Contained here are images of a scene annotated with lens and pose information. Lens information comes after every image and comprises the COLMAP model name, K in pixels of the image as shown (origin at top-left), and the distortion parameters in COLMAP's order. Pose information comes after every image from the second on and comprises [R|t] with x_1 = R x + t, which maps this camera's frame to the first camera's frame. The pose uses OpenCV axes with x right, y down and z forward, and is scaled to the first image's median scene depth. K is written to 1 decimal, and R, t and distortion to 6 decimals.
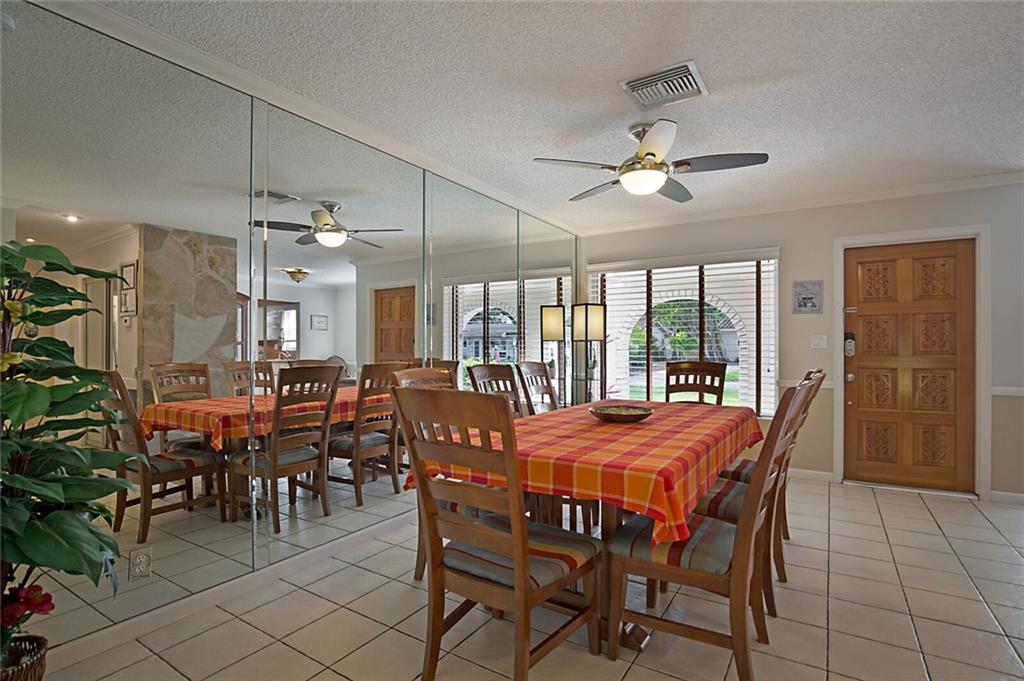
lens RADIAL K [[493.8, 0, 528.8], [0, 493.8, 342.1], [0, 0, 1]] dist [-0.025766, 0.000838]
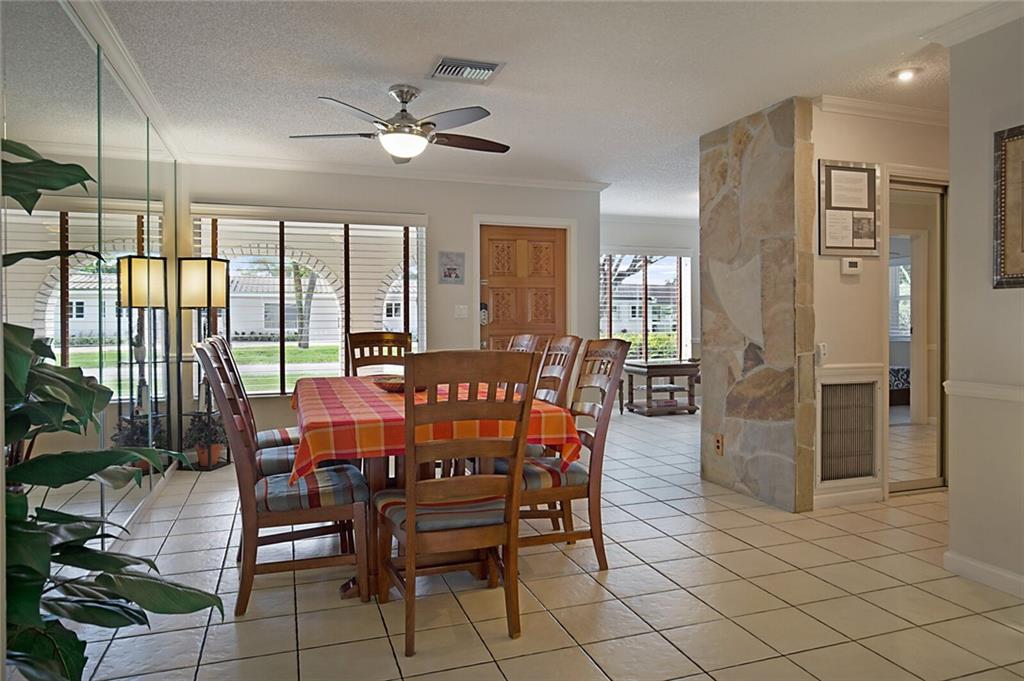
lens RADIAL K [[680.0, 0, 549.9], [0, 680.0, 323.0], [0, 0, 1]] dist [-0.007930, 0.000467]
pose [[0.603420, -0.007739, 0.797386, -0.438805], [-0.004661, 0.999902, 0.013231, 0.004021], [-0.797410, -0.011700, 0.603325, -0.025278]]
